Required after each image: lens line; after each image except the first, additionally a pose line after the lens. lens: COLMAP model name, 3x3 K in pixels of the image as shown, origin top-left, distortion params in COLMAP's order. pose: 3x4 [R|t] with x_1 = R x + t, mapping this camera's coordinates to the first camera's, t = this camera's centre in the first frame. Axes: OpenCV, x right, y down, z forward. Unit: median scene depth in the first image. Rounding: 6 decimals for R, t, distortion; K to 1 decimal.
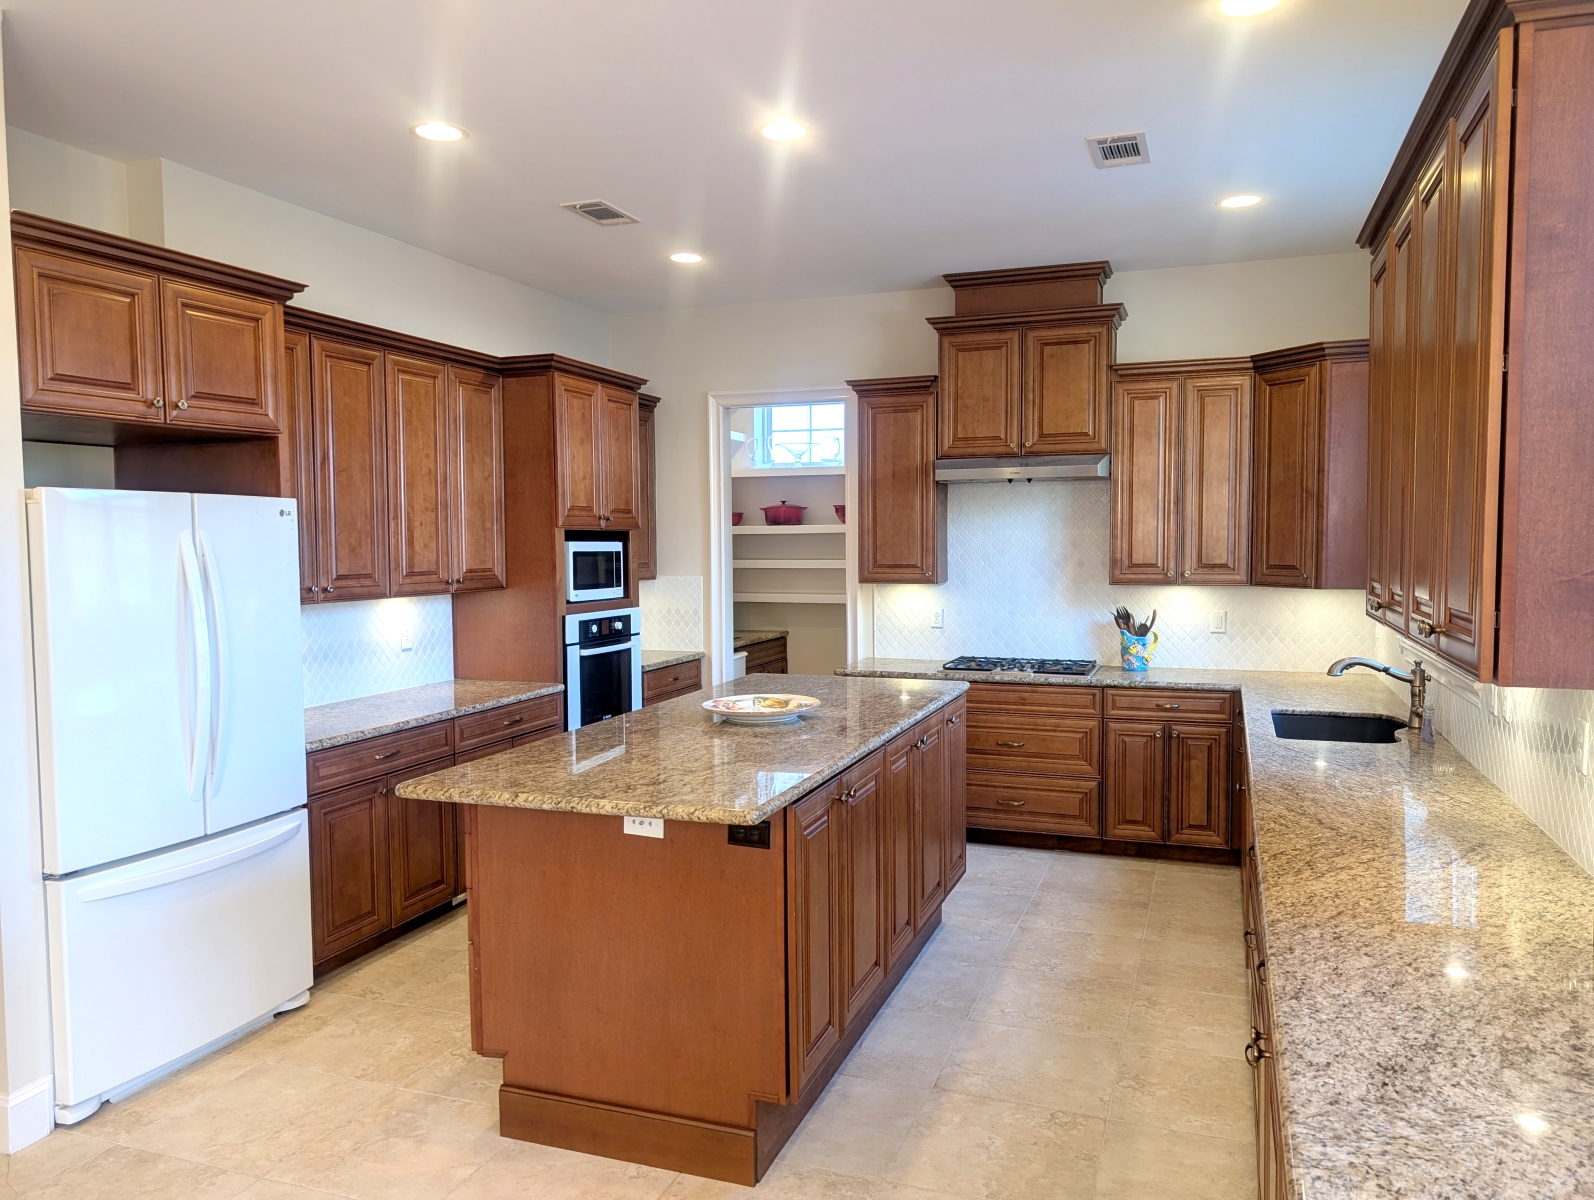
lens RADIAL K [[1157.9, 0, 805.5], [0, 1157.9, 610.4], [0, 0, 1]] dist [0.039751, 0.003649]
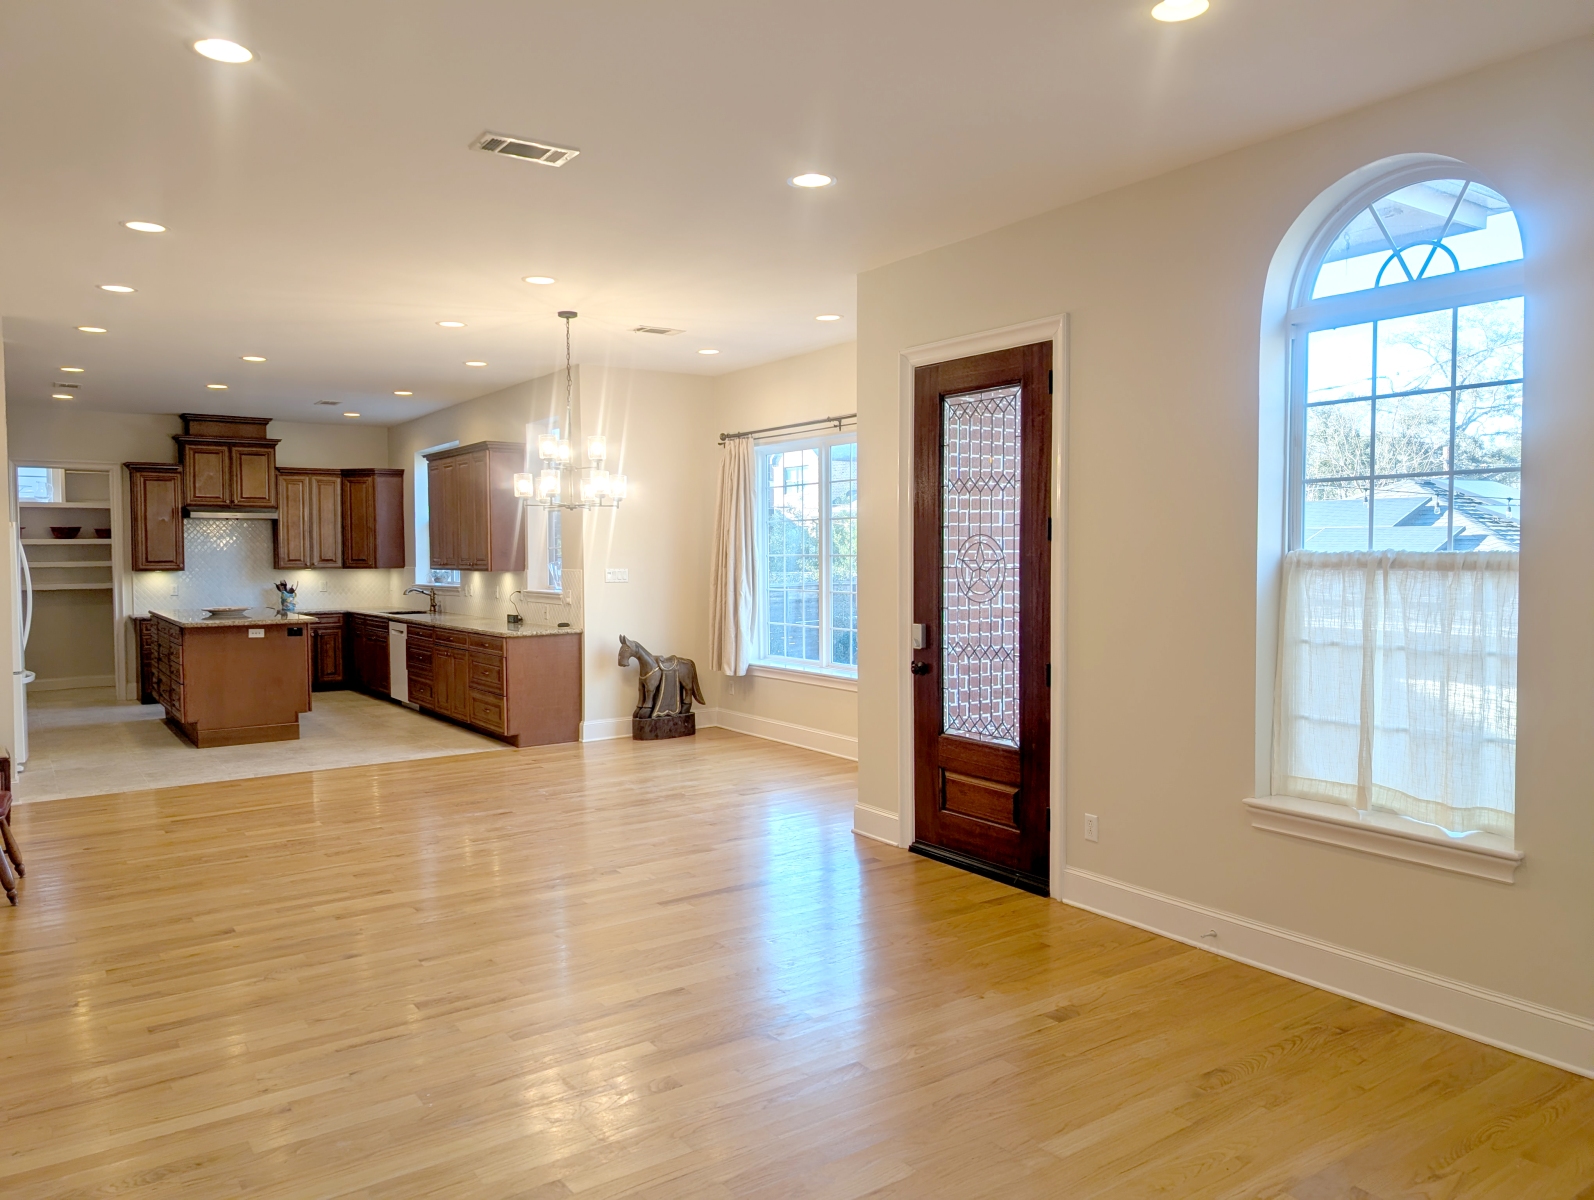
lens RADIAL K [[1157.9, 0, 803.7], [0, 1157.9, 599.3], [0, 0, 1]] dist [0.039751, 0.003649]
pose [[0.574432, -0.031034, 0.817964, -0.941724], [0.058598, 0.998276, -0.003276, 0.096532], [-0.816452, 0.049813, 0.575260, -1.017518]]
